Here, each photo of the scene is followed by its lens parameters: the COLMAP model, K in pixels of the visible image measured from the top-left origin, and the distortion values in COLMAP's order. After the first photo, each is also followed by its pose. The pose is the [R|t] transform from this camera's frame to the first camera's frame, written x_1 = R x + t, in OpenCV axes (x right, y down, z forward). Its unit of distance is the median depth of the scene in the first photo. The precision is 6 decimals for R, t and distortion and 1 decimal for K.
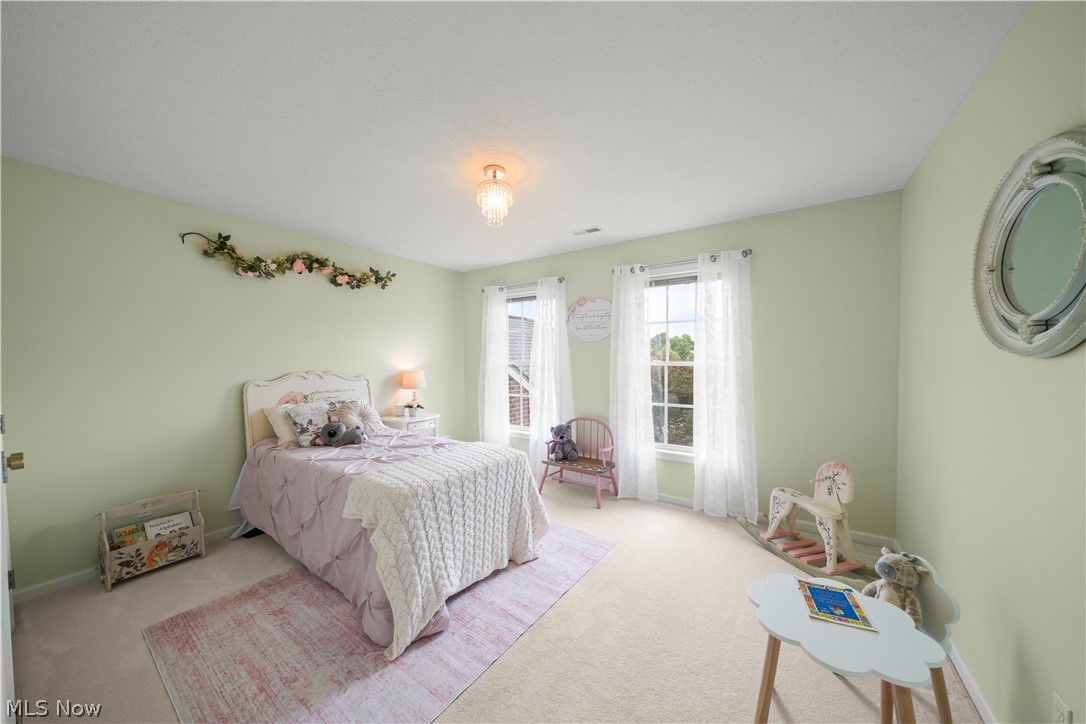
lens RADIAL K [[375.6, 0, 541.1], [0, 375.6, 361.3], [0, 0, 1]] dist [-0.006148, -0.000095]
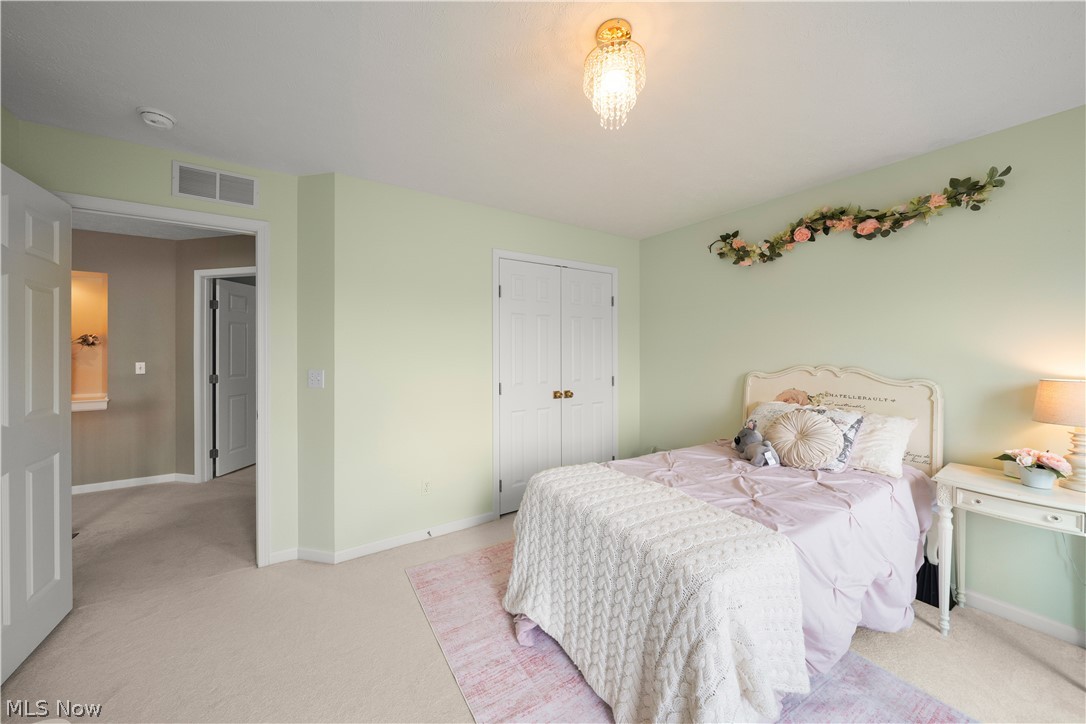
lens RADIAL K [[375.6, 0, 519.9], [0, 375.6, 345.9], [0, 0, 1]] dist [-0.006148, -0.000095]
pose [[-0.408967, -0.002366, -0.912546, 0.330783], [-0.010131, 0.999947, 0.001947, -0.008828], [0.912493, 0.010041, -0.408969, 0.772467]]
